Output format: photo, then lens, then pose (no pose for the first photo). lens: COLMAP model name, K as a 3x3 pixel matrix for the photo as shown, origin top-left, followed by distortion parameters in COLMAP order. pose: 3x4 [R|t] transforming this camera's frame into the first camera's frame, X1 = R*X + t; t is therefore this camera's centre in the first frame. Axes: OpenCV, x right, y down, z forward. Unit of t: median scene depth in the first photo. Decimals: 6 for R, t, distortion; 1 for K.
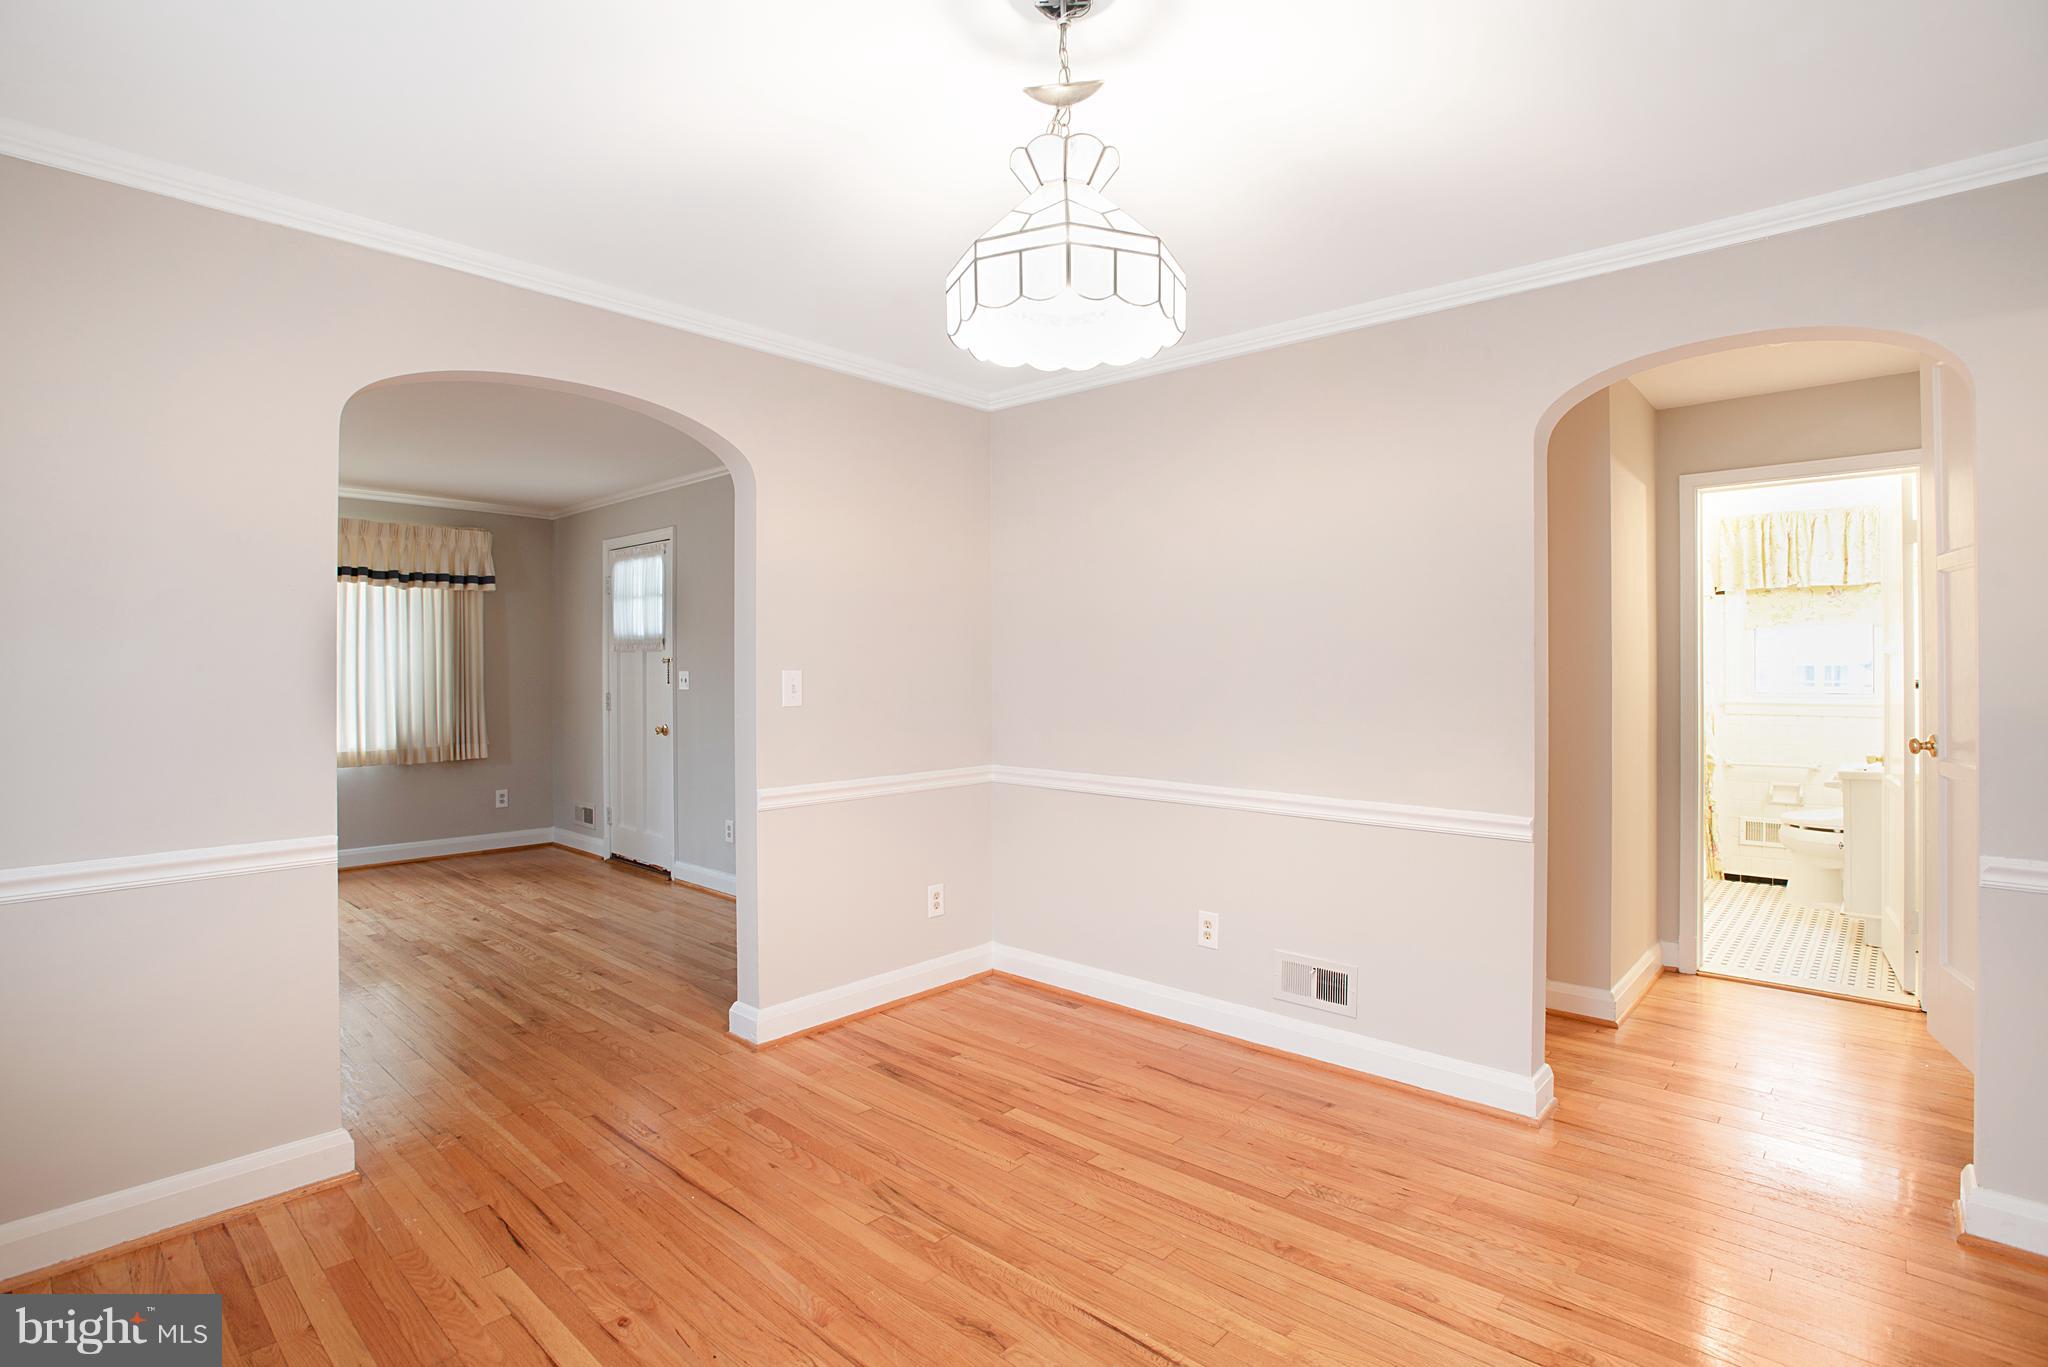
lens RADIAL K [[1010.1, 0, 1015.3], [0, 1010.1, 667.9], [0, 0, 1]] dist [-0.077600, 0.058061]
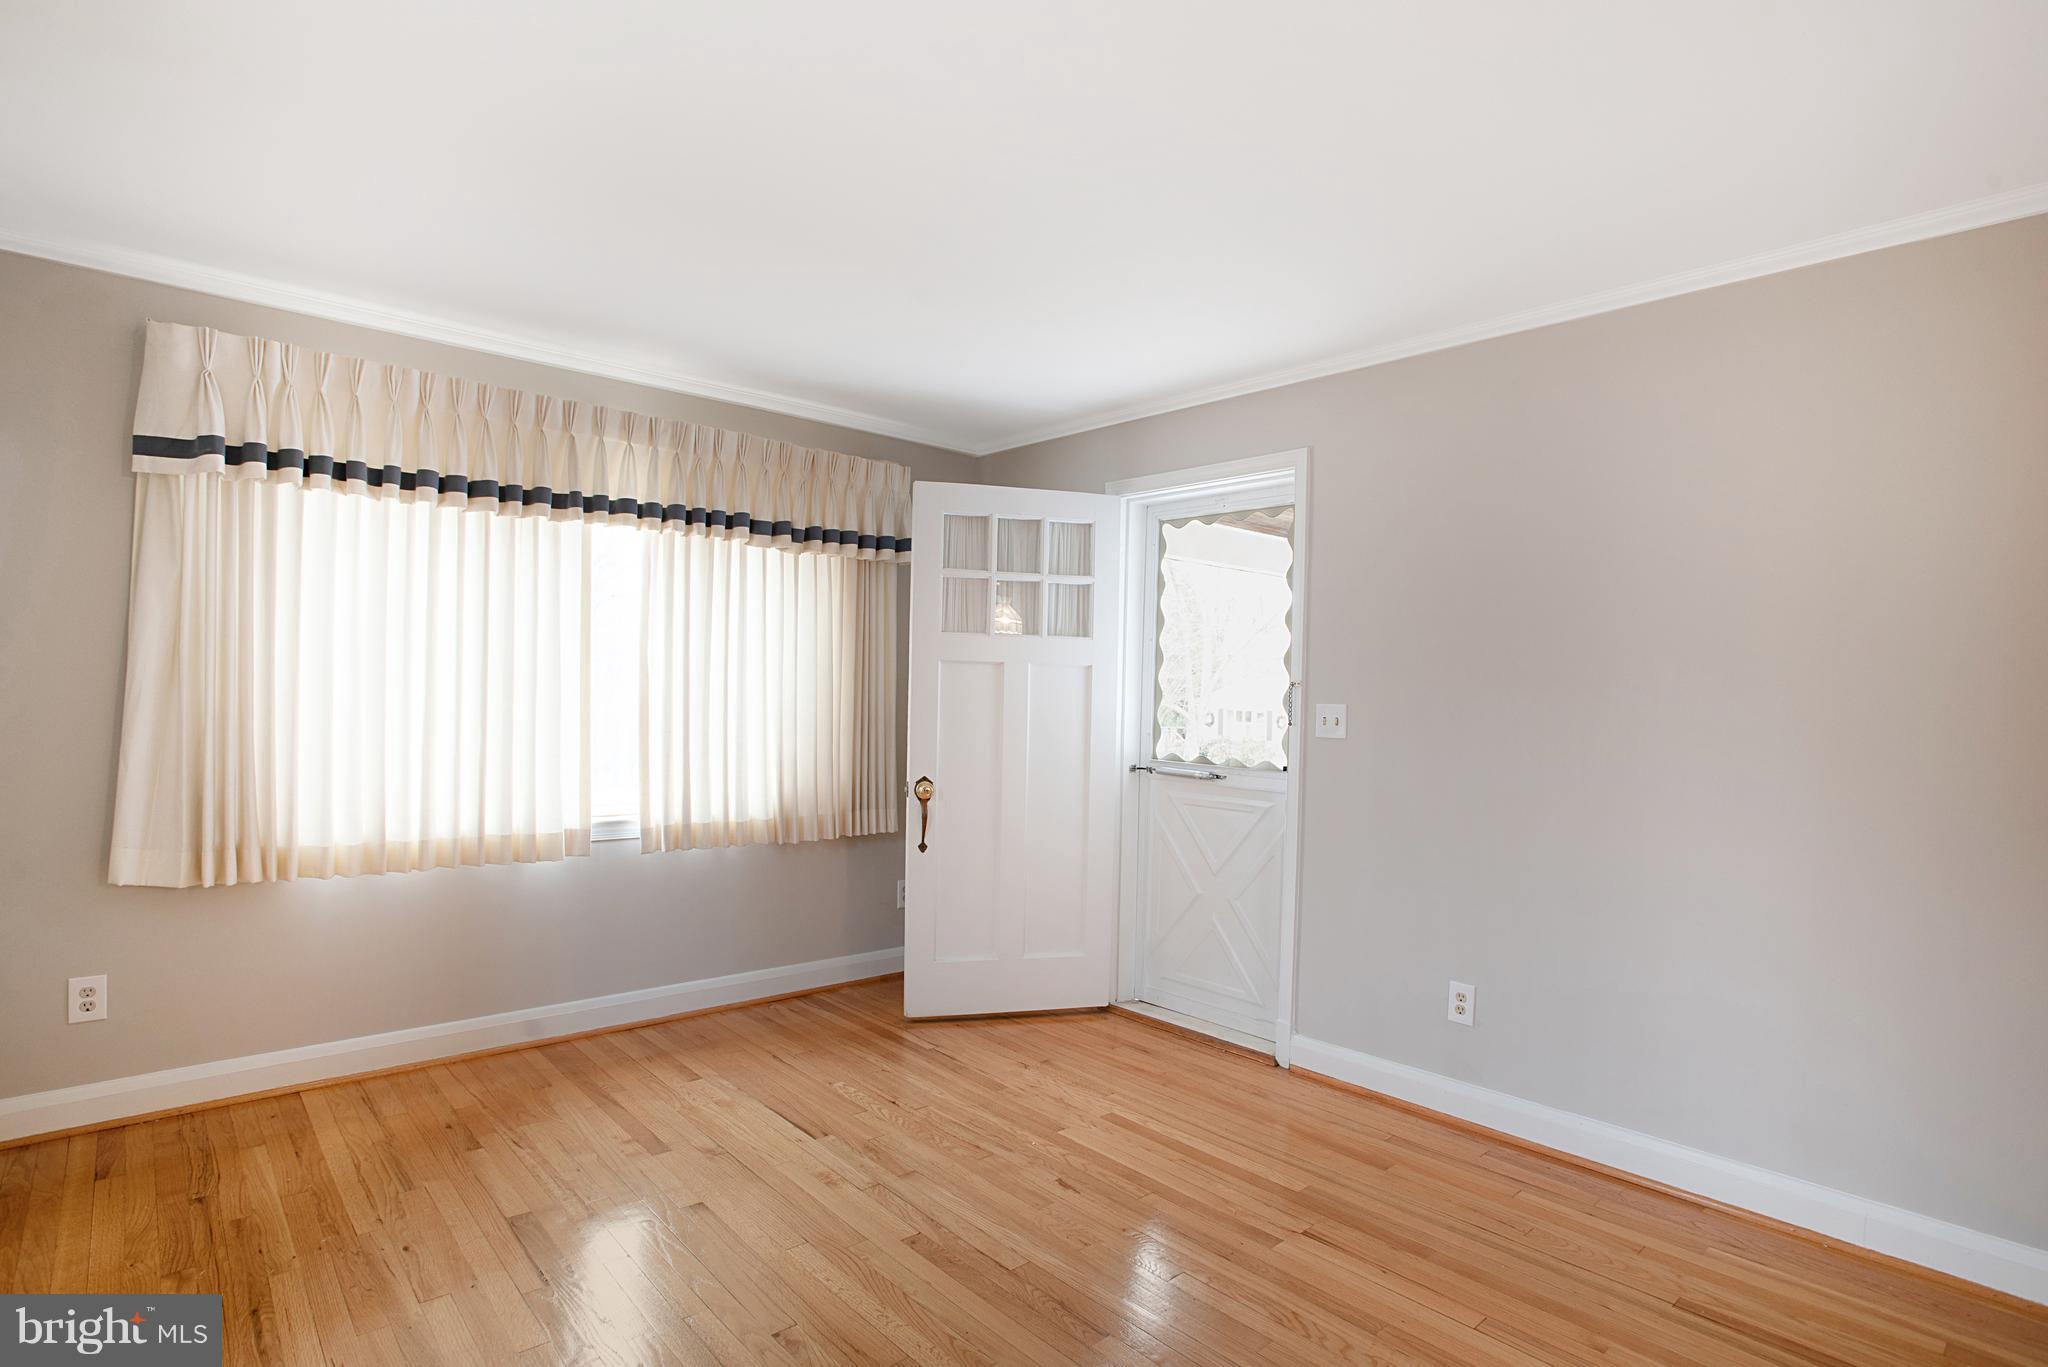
lens RADIAL K [[1039.2, 0, 1041.9], [0, 1039.2, 717.9], [0, 0, 1]] dist [-0.074398, 0.034142]
pose [[0.996548, 0.027590, -0.078301, -0.400851], [-0.025534, 0.999305, 0.027141, -0.000676], [0.078996, -0.025048, 0.996560, 0.366870]]
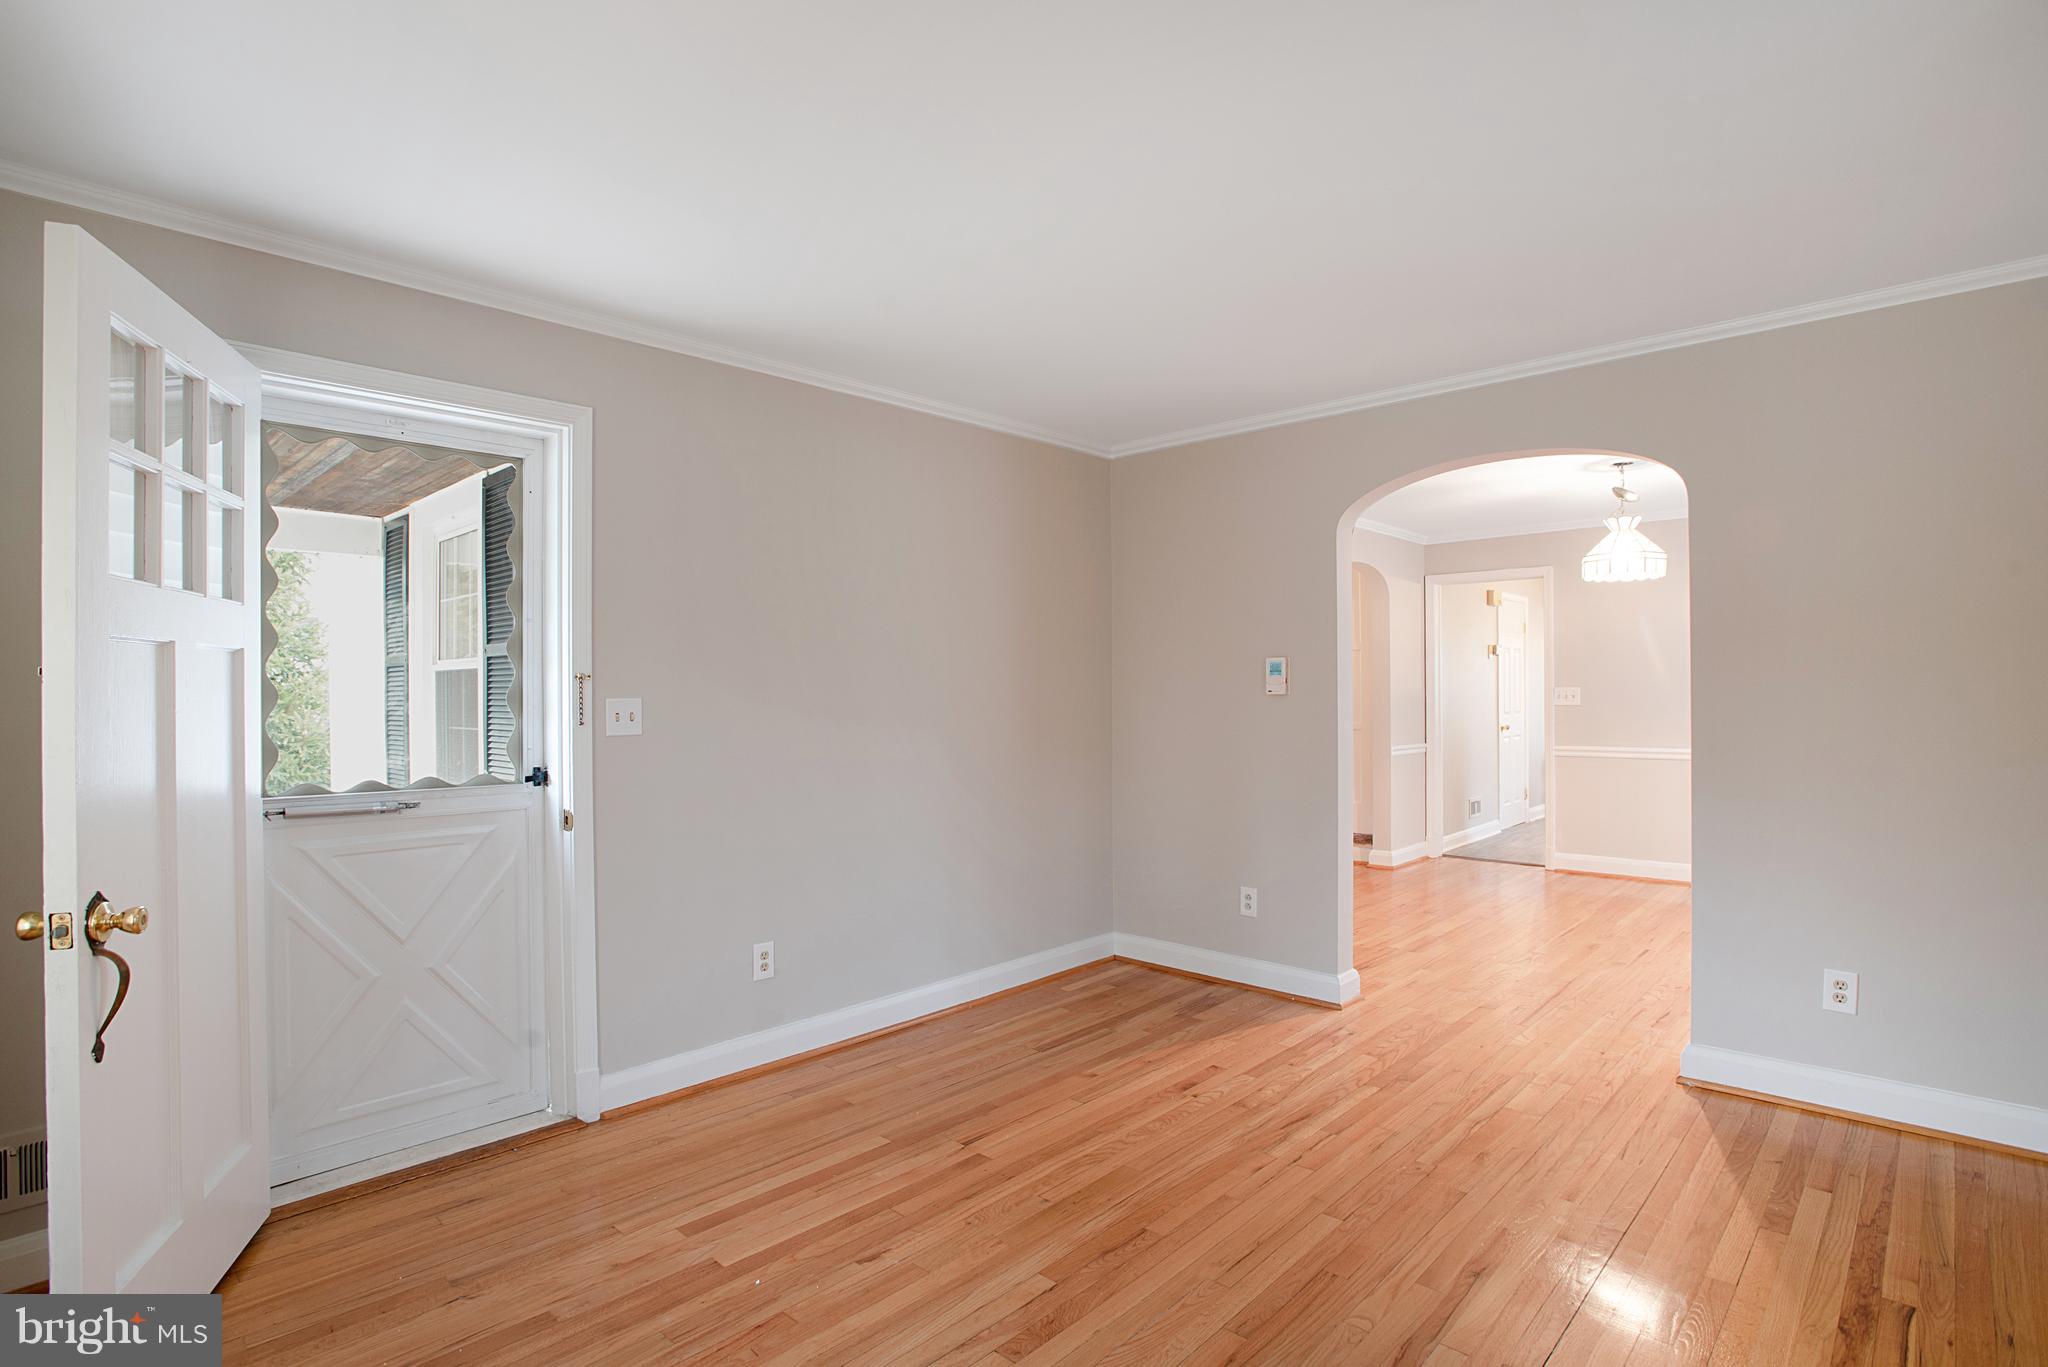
lens RADIAL K [[1008.3, 0, 1024.0], [0, 1008.3, 683.5], [0, 0, 1]] dist [-0.073157, 0.033537]
pose [[0.005060, 0.009496, 0.999942, -0.757362], [0.004881, 0.999943, -0.009521, 0.001117], [-0.999975, 0.004929, 0.005014, 0.711235]]
